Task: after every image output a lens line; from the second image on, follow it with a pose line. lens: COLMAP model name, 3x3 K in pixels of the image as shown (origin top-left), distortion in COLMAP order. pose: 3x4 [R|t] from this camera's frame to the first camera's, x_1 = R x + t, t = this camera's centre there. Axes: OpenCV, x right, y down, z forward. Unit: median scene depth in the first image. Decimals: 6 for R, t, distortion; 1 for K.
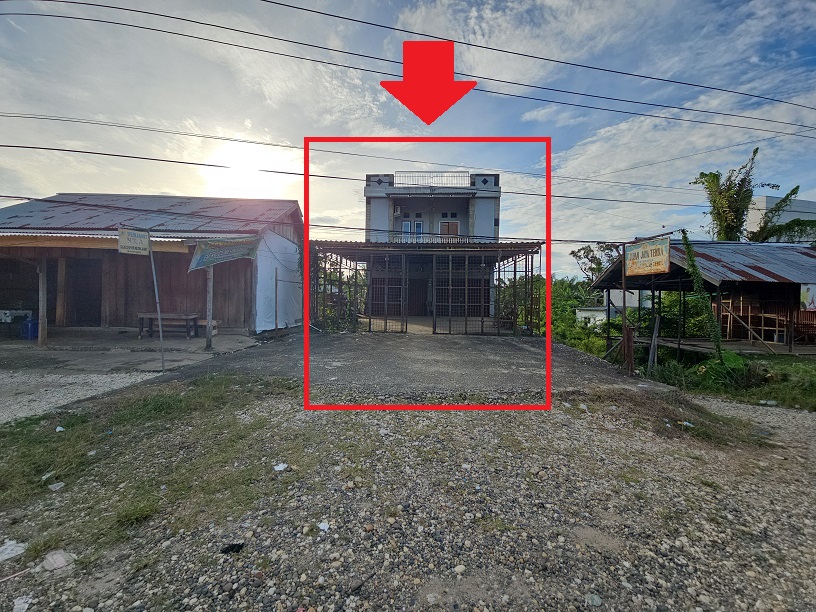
lens RADIAL K [[330.6, 0, 406.1], [0, 330.6, 298.9], [0, 0, 1]] dist [-0.004106, -0.000183]
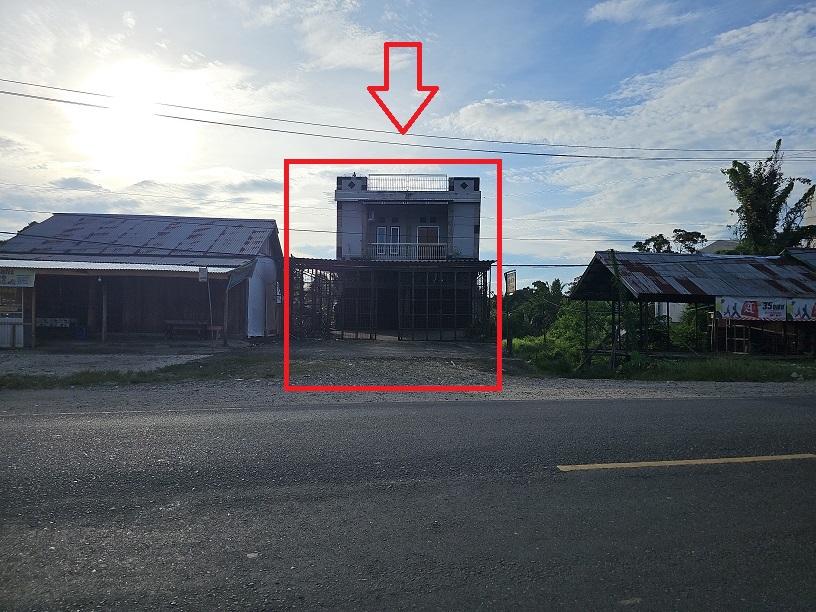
lens RADIAL K [[549.9, 0, 409.3], [0, 549.9, 309.3], [0, 0, 1]] dist [0.007027, -0.003266]
pose [[0.999840, -0.002459, 0.017740, 0.053610], [0.002616, 0.999958, -0.008838, 0.009216], [-0.017718, 0.008883, 0.999804, -0.549987]]
